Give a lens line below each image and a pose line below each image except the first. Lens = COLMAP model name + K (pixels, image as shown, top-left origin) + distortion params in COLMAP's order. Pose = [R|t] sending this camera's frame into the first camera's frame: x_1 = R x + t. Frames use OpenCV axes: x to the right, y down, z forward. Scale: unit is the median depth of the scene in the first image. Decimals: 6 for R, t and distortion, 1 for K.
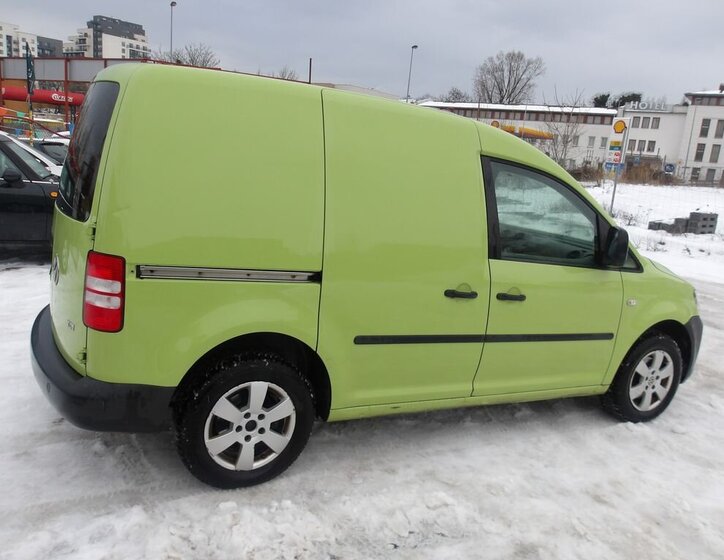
lens RADIAL K [[633.9, 0, 362.0], [0, 633.9, 280.0], [0, 0, 1]] dist [-0.000308, -0.007495]
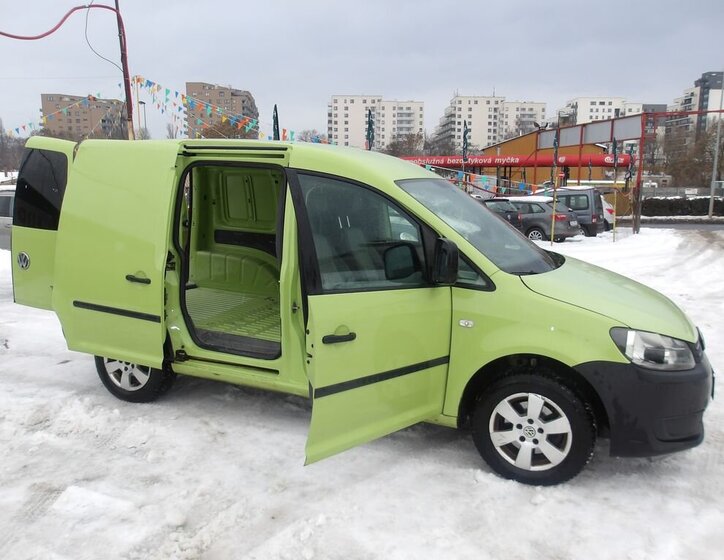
lens RADIAL K [[630.9, 0, 366.0], [0, 630.9, 279.7], [0, 0, 1]] dist [-0.004300, 0.007711]
pose [[0.623484, 0.034959, -0.781054, 1.179086], [-0.107220, 0.993384, -0.041127, 0.028174], [0.774449, 0.109386, 0.623108, 0.398244]]
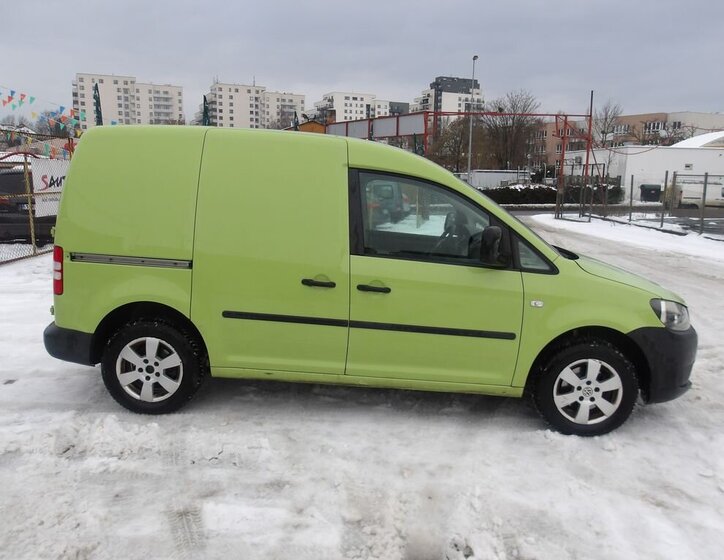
lens RADIAL K [[631.6, 0, 362.0], [0, 631.6, 280.0], [0, 0, 1]] dist [-0.009749, 0.003123]
pose [[0.865713, 0.012708, -0.500379, 0.790532], [-0.044974, 0.997609, -0.052474, 0.071553], [0.498515, 0.067931, 0.864215, 0.009969]]
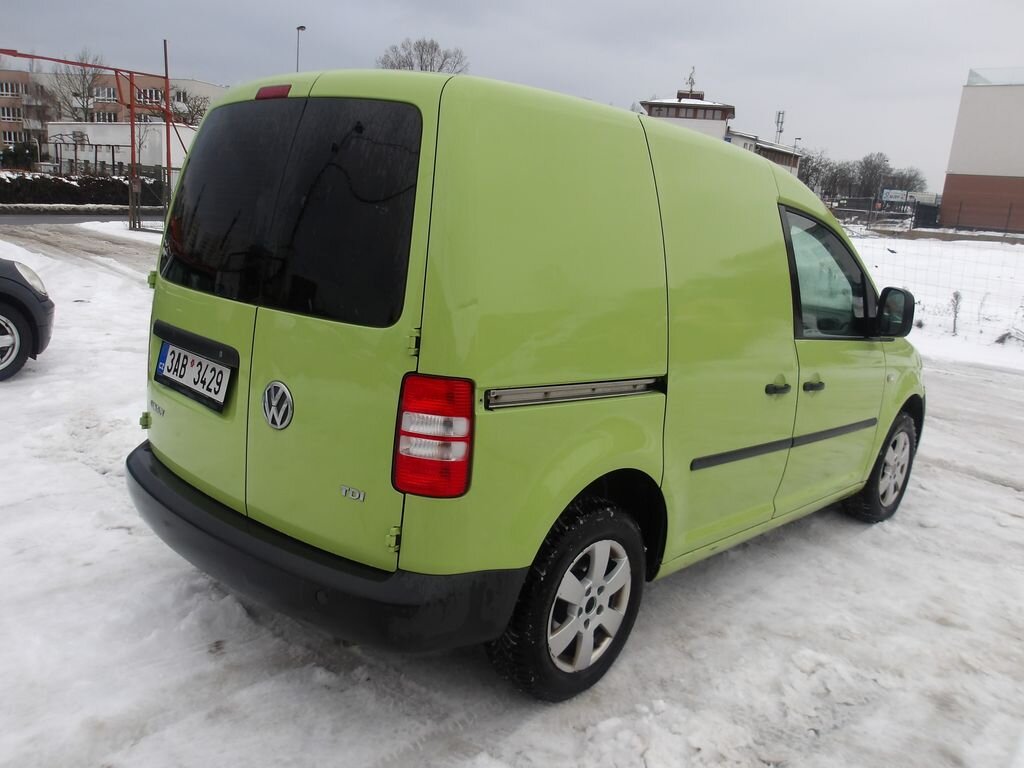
lens RADIAL K [[866.5, 0, 505.7], [0, 866.5, 385.3], [0, 0, 1]] dist [-0.010489, 0.000395]
pose [[0.945370, -0.083599, 0.315099, -0.458584], [0.071627, 0.996207, 0.049406, -0.052576], [-0.318034, -0.024137, 0.947772, 0.119336]]
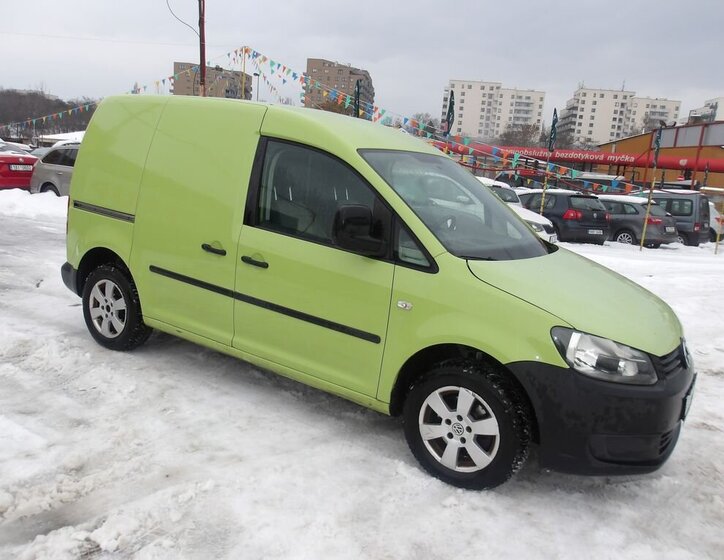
lens RADIAL K [[634.4, 0, 367.1], [0, 634.4, 280.4], [0, 0, 1]] dist [-0.002171, 0.013278]
pose [[0.484613, 0.113229, -0.867369, 1.283111], [-0.214983, 0.976590, 0.007373, 0.008336], [0.847899, 0.182897, 0.497611, 0.634560]]
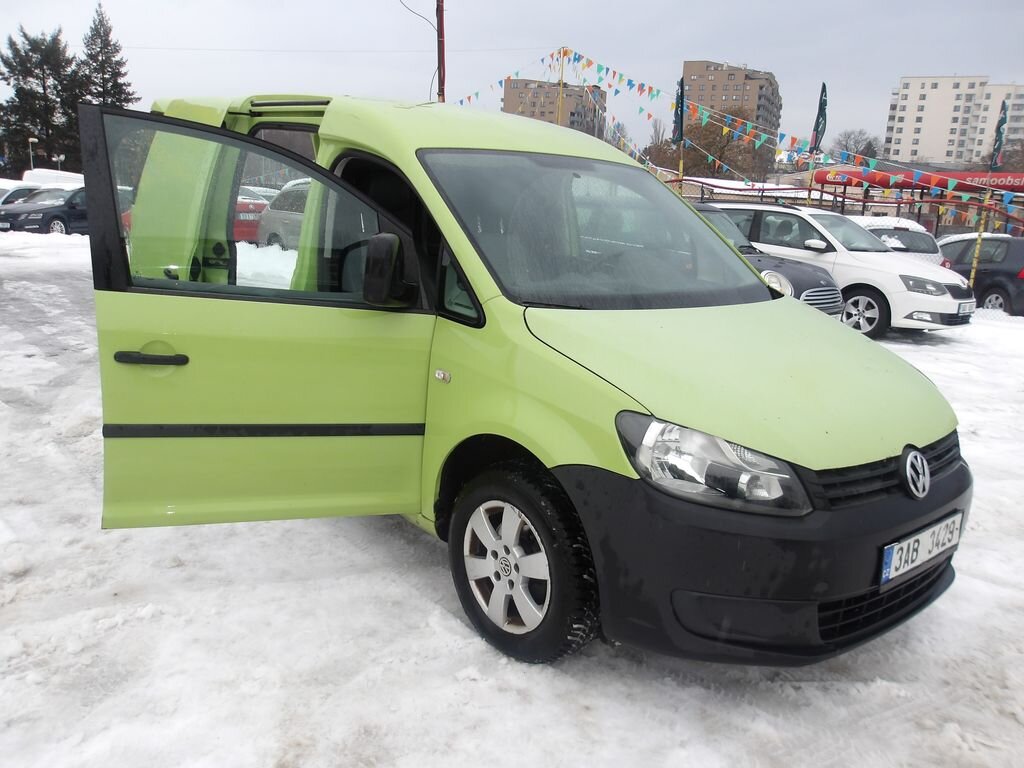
lens RADIAL K [[877.5, 0, 517.2], [0, 877.5, 382.5], [0, 0, 1]] dist [0.008165, 0.003027]
pose [[0.219293, 0.130875, -0.966841, 1.359139], [-0.228056, 0.970386, 0.079629, -0.041272], [0.948631, 0.203032, 0.242646, 1.018663]]
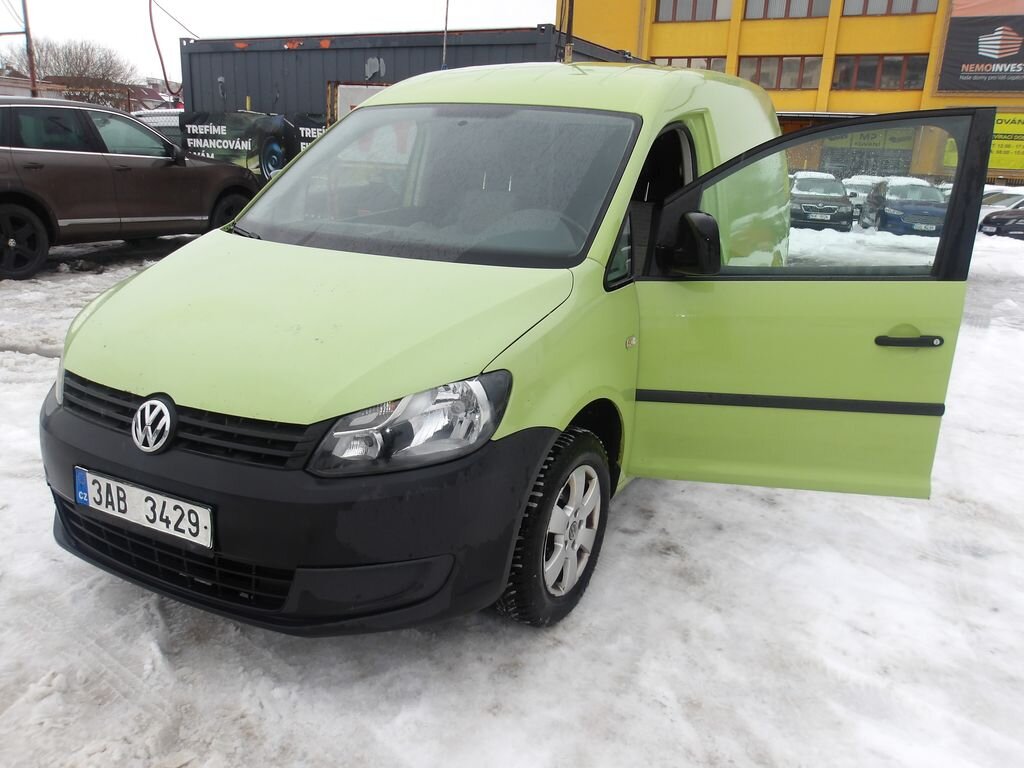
lens RADIAL K [[879.6, 0, 487.5], [0, 879.6, 384.4], [0, 0, 1]] dist [-0.008914, 0.004281]
pose [[-0.836821, 0.019458, -0.547131, 0.836827], [-0.222274, 0.901222, 0.372012, -0.332540], [0.500326, 0.432920, -0.749836, 2.224785]]
